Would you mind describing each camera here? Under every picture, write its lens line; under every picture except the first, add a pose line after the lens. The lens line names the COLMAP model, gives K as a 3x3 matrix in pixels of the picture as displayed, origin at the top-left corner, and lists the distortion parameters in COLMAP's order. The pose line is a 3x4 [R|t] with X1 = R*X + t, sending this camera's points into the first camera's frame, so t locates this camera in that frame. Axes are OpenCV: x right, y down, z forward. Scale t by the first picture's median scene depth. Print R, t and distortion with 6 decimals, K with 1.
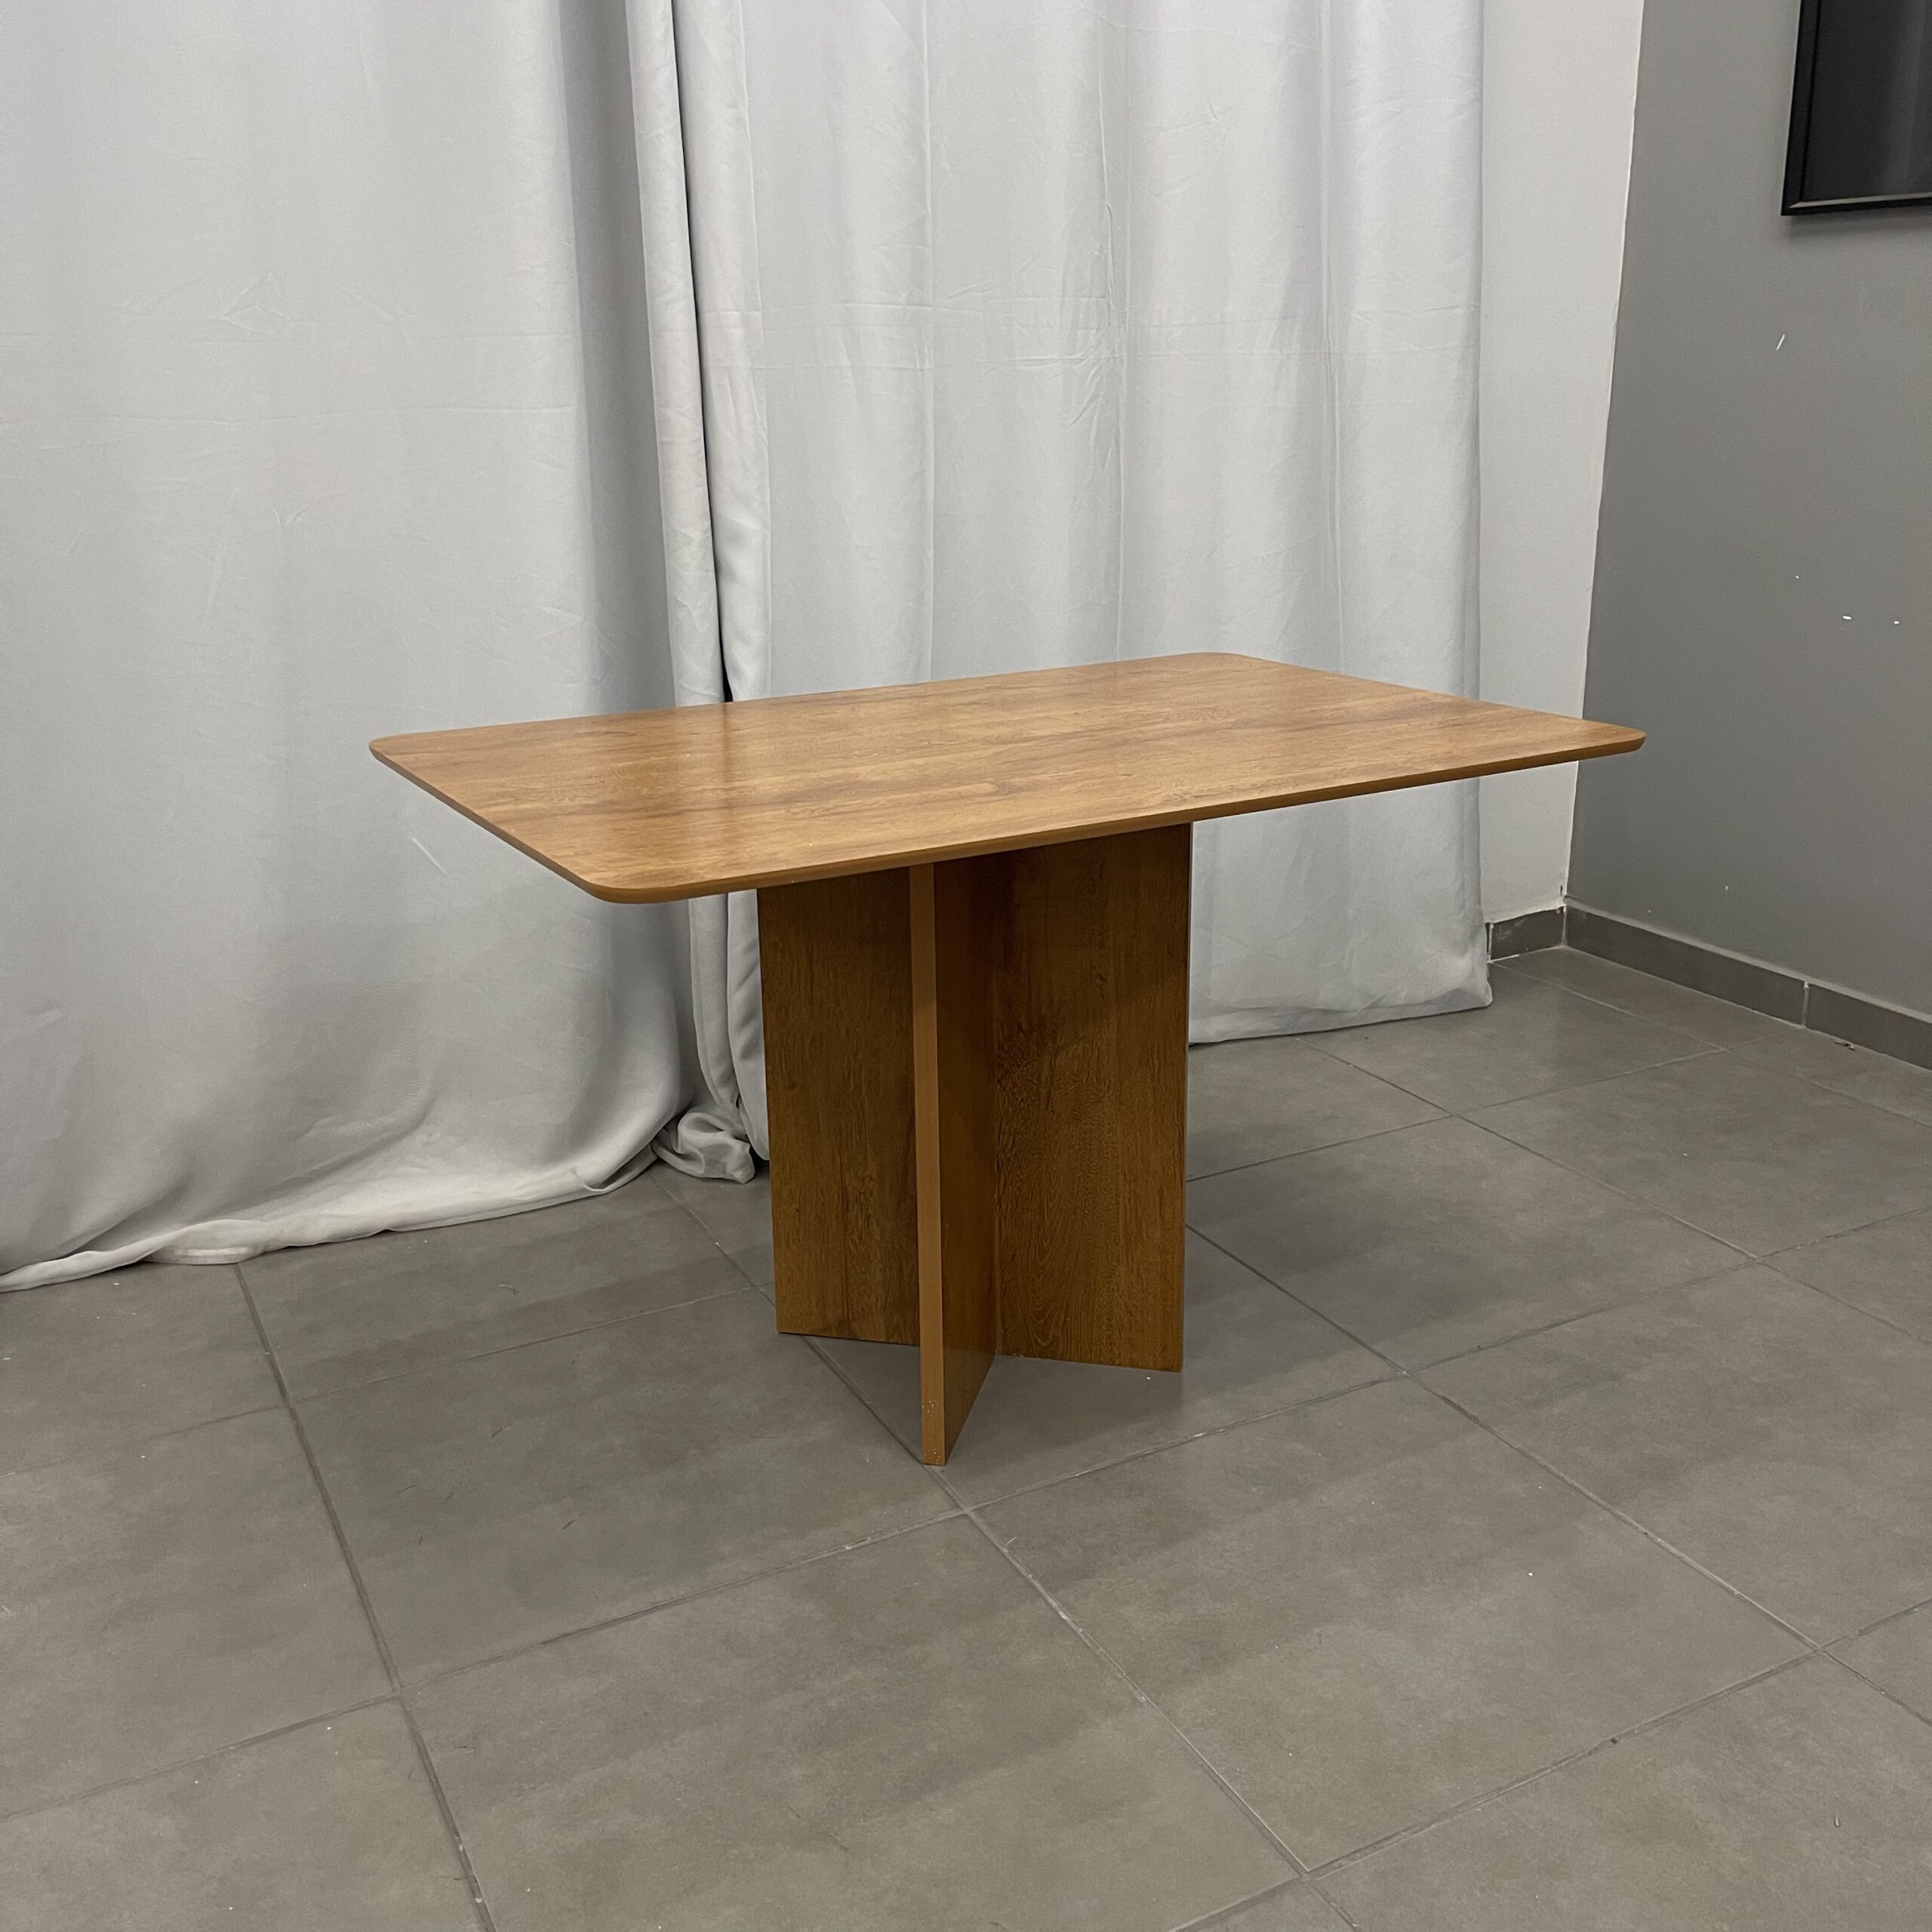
lens RADIAL K [[1969.5, 0, 975.5], [0, 1969.5, 960.6], [0, 0, 1]] dist [0.026337, 0.000000]
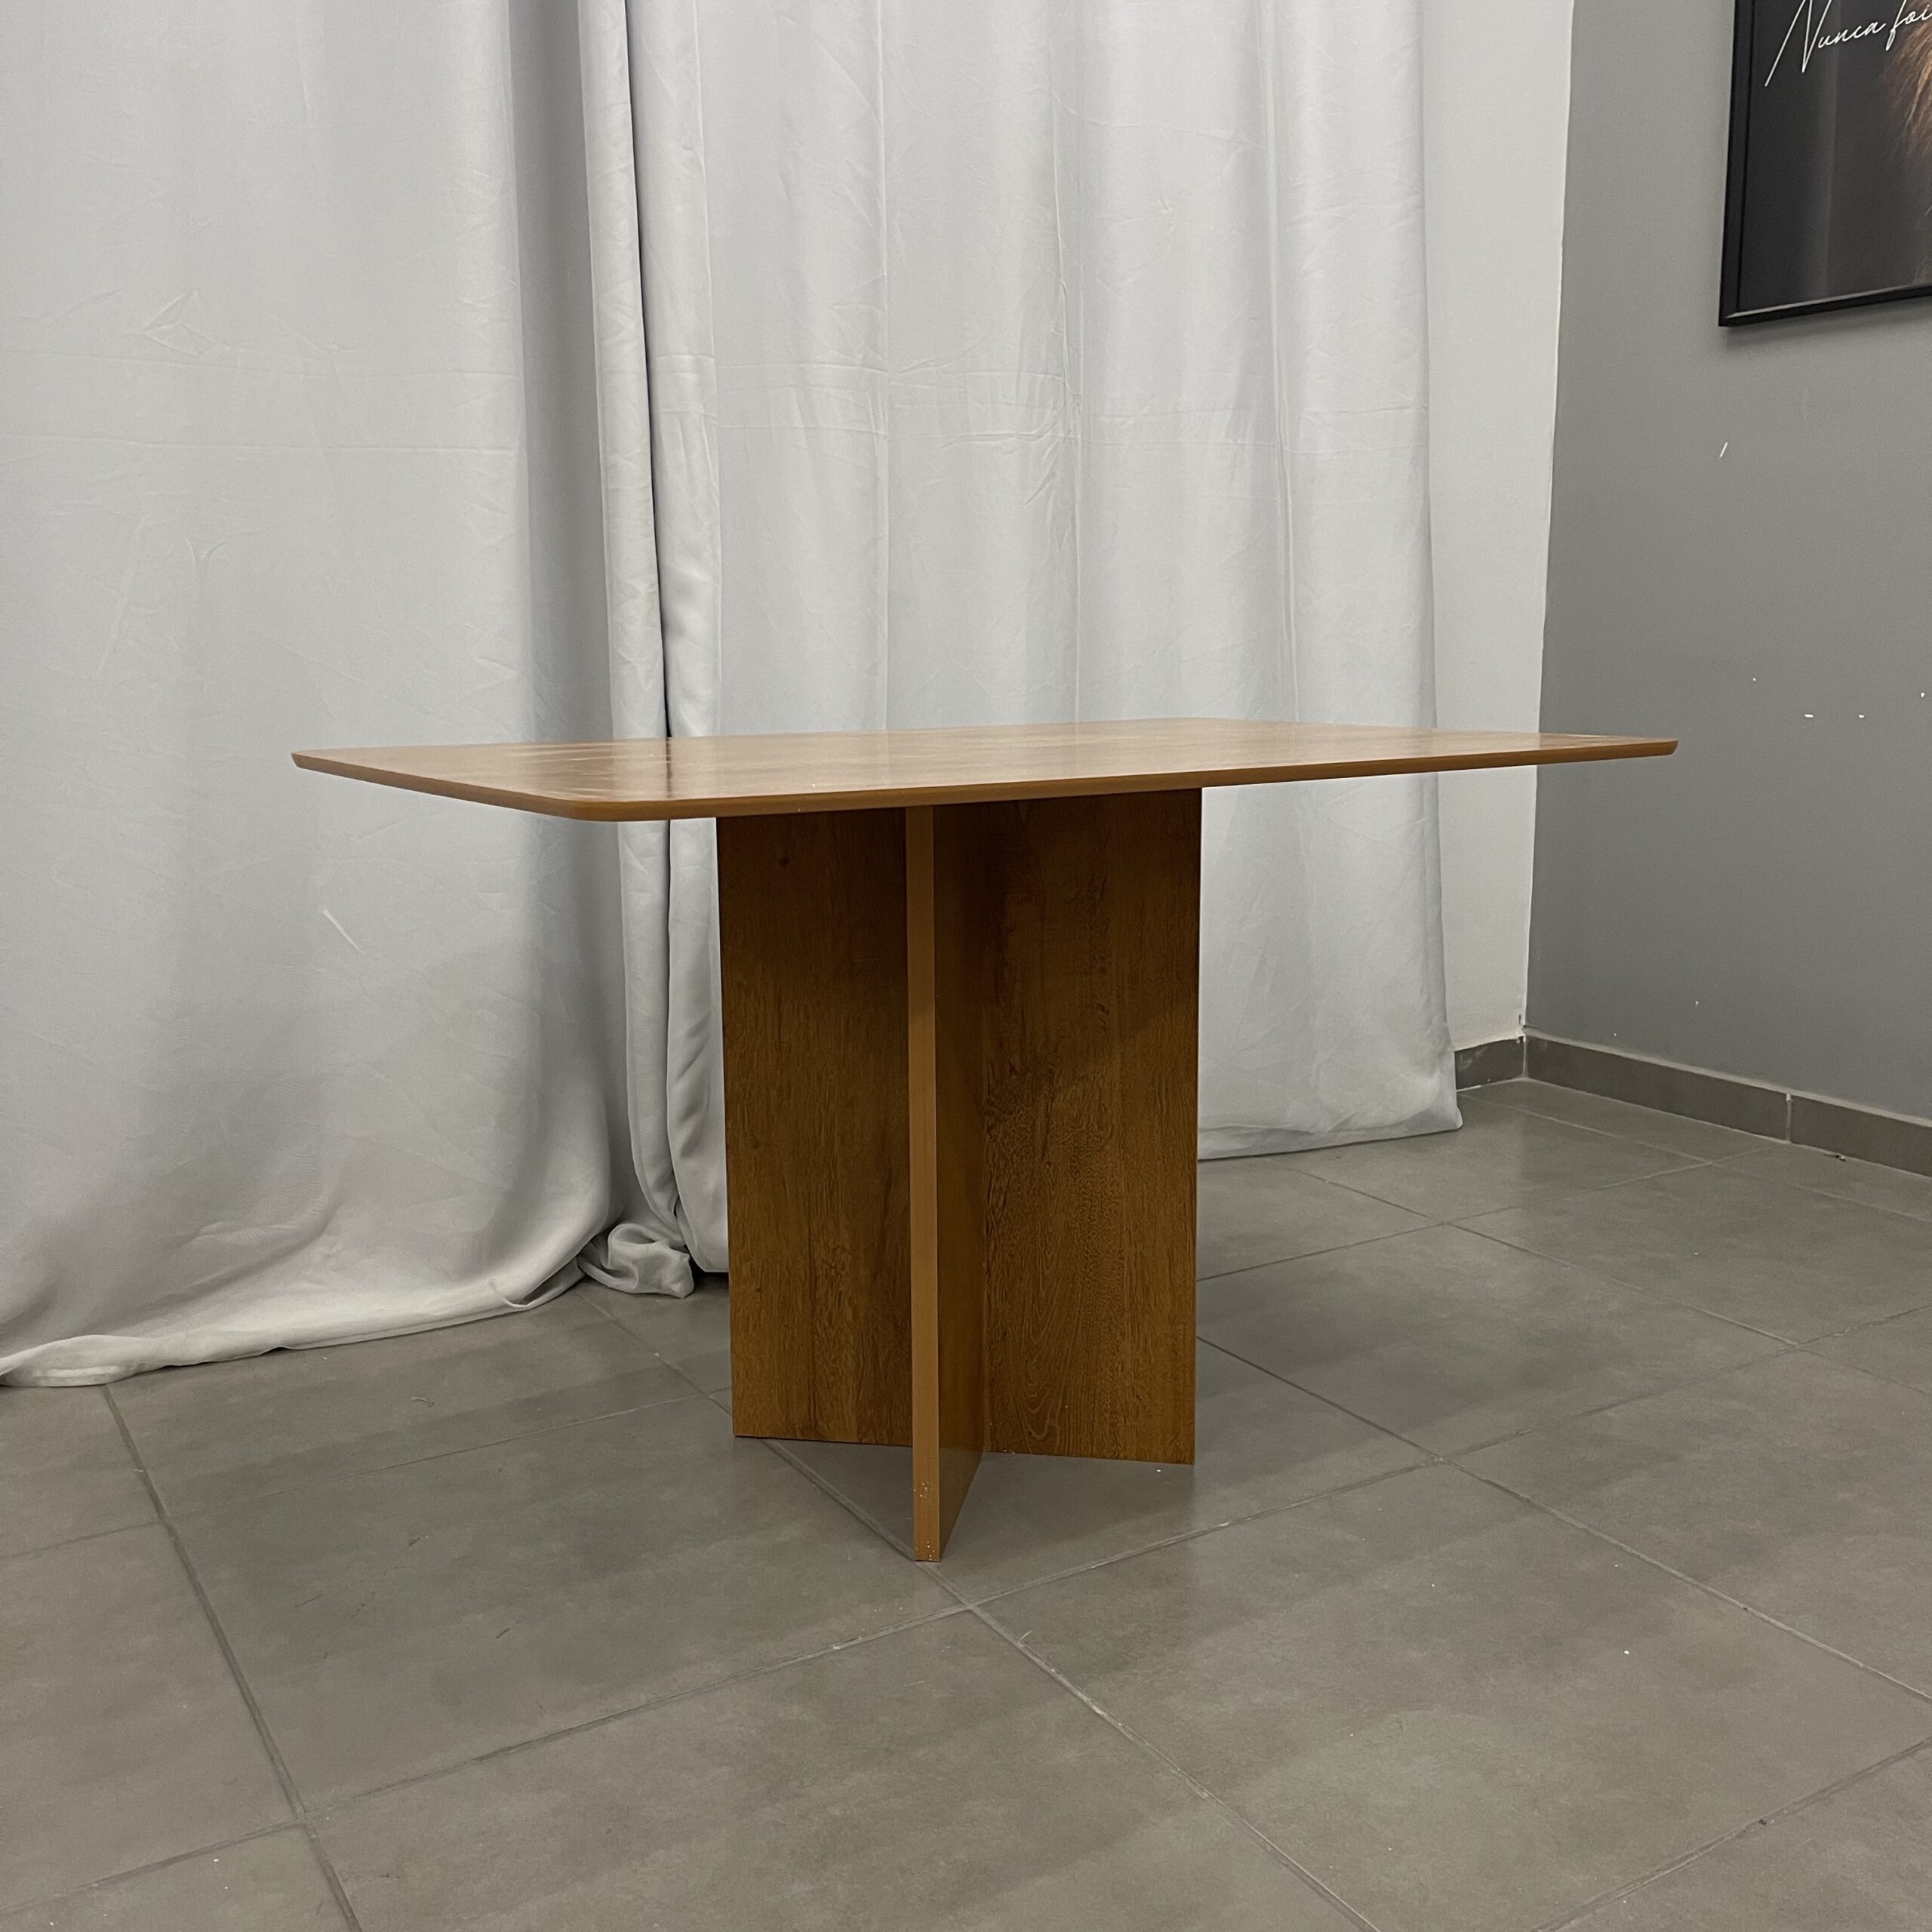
lens RADIAL K [[1969.5, 0, 972.3], [0, 1969.5, 957.2], [0, 0, 1]] dist [0.026337, 0.000000]
pose [[0.998116, -0.003926, 0.061221, -0.042768], [0.012179, 0.990769, -0.135016, 0.088295], [-0.060126, 0.135507, 0.988950, 0.082835]]
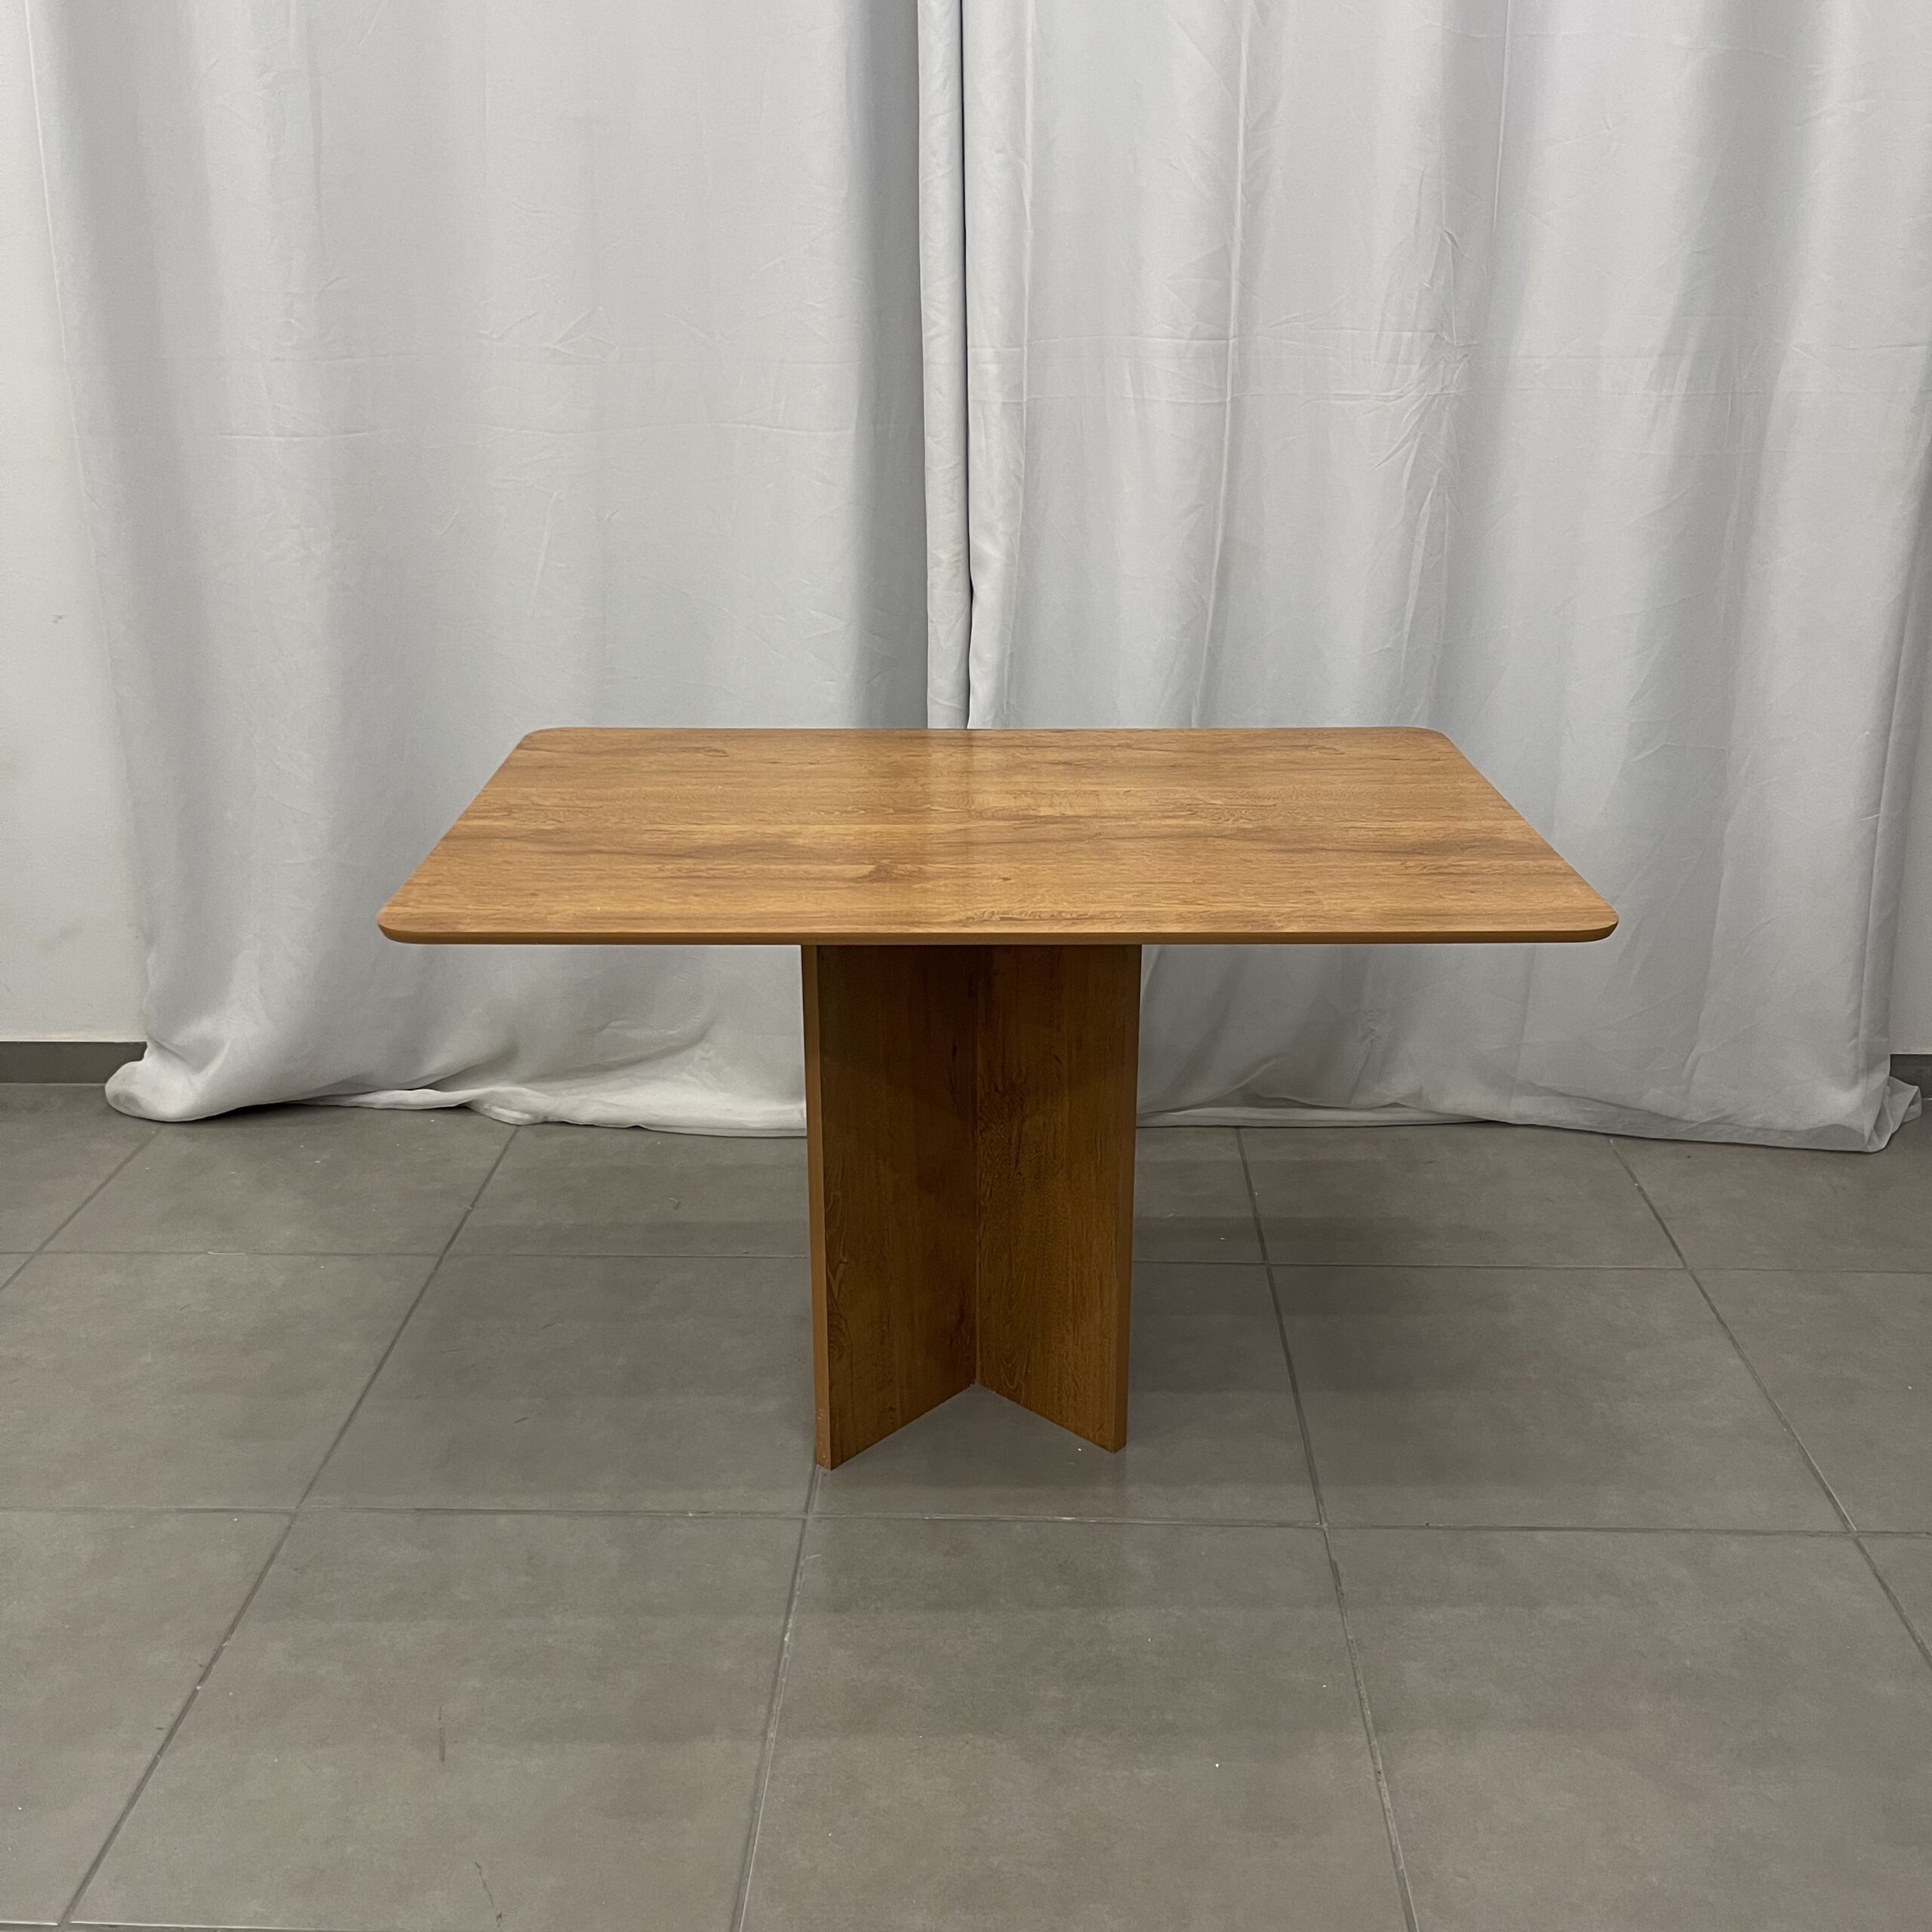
lens RADIAL K [[1969.5, 0, 972.1], [0, 1969.5, 959.8], [0, 0, 1]] dist [0.026337, 0.000000]
pose [[0.867676, 0.190390, -0.459228, 0.397268], [-0.159502, 0.981537, 0.105566, -0.116859], [0.470848, -0.018349, 0.882023, 0.069008]]
